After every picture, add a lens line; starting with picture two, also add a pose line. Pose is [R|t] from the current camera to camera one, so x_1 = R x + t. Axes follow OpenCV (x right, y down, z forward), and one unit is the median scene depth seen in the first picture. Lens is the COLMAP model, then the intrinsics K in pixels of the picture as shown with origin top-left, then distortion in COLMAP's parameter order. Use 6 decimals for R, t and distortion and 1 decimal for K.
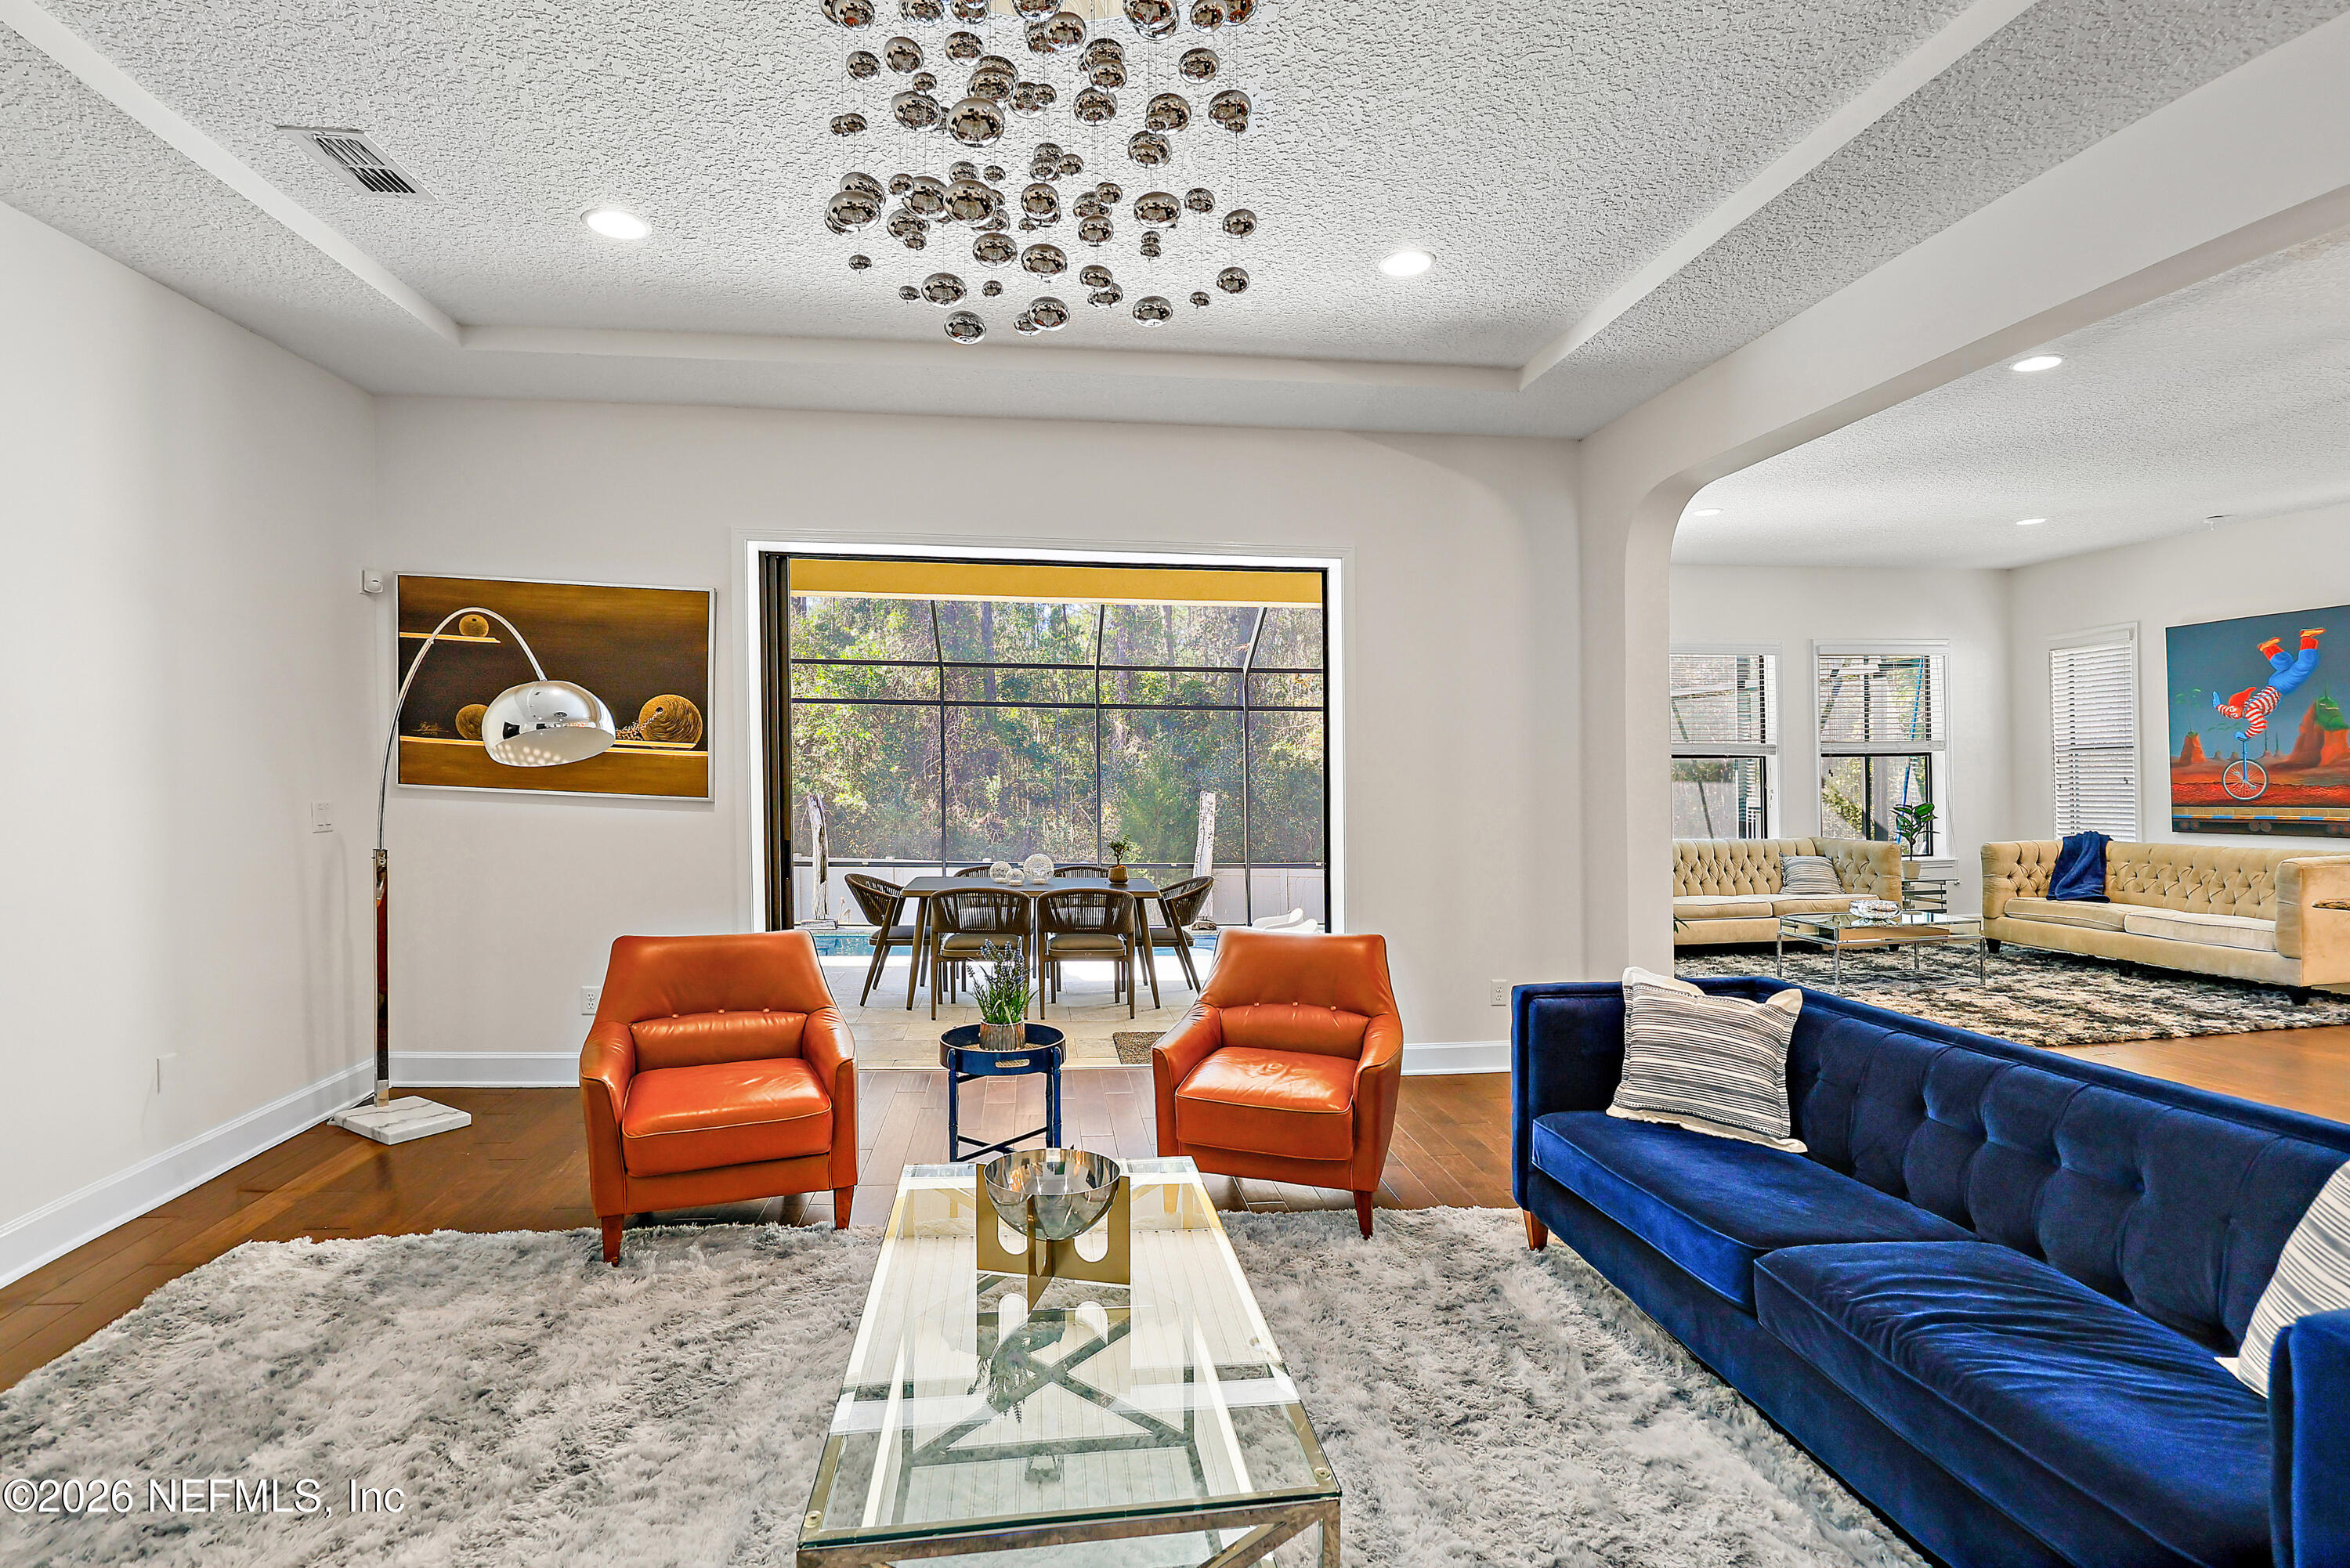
lens RADIAL K [[1095.6, 0, 1135.0], [0, 1095.6, 758.6], [0, 0, 1]] dist [-0.002041, -0.000343]
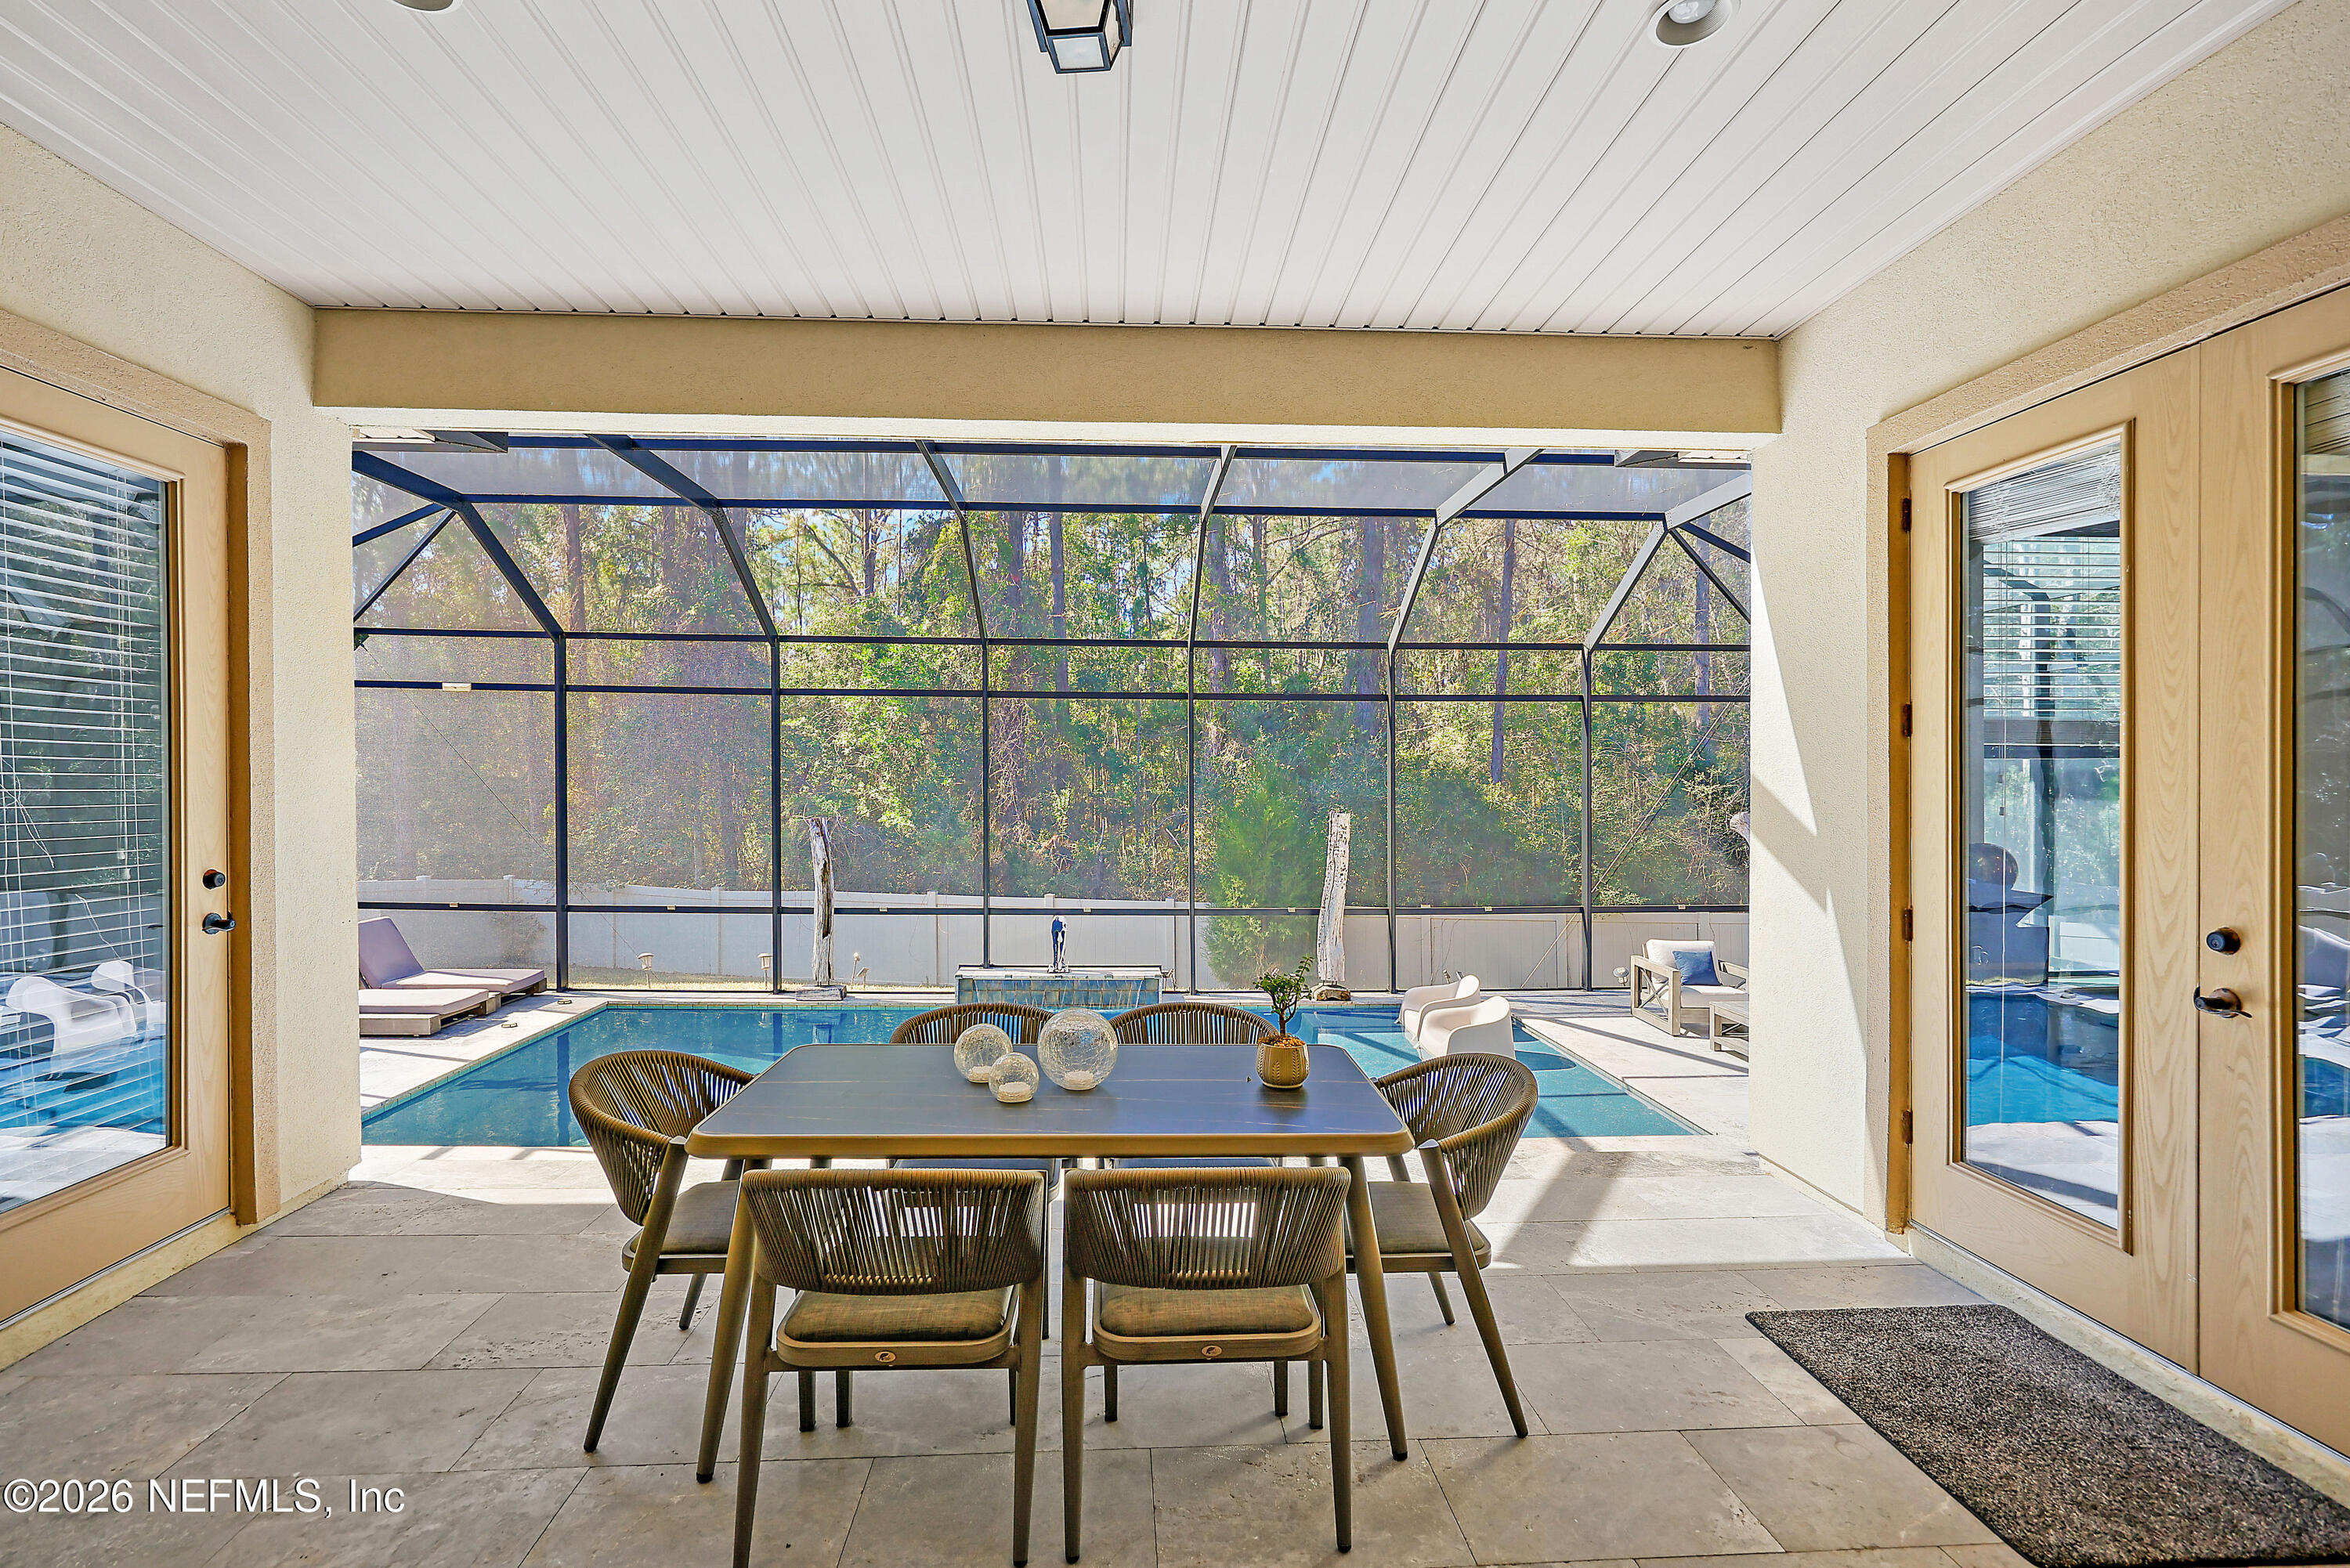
lens RADIAL K [[1120.3, 0, 1175.0], [0, 1120.3, 784.0], [0, 0, 1]] dist [-0.000015, -0.000044]
pose [[0.999156, -0.008383, -0.040220, -0.056405], [0.008966, 0.999857, 0.014343, -0.002066], [0.040094, -0.014691, 0.999088, 0.983193]]
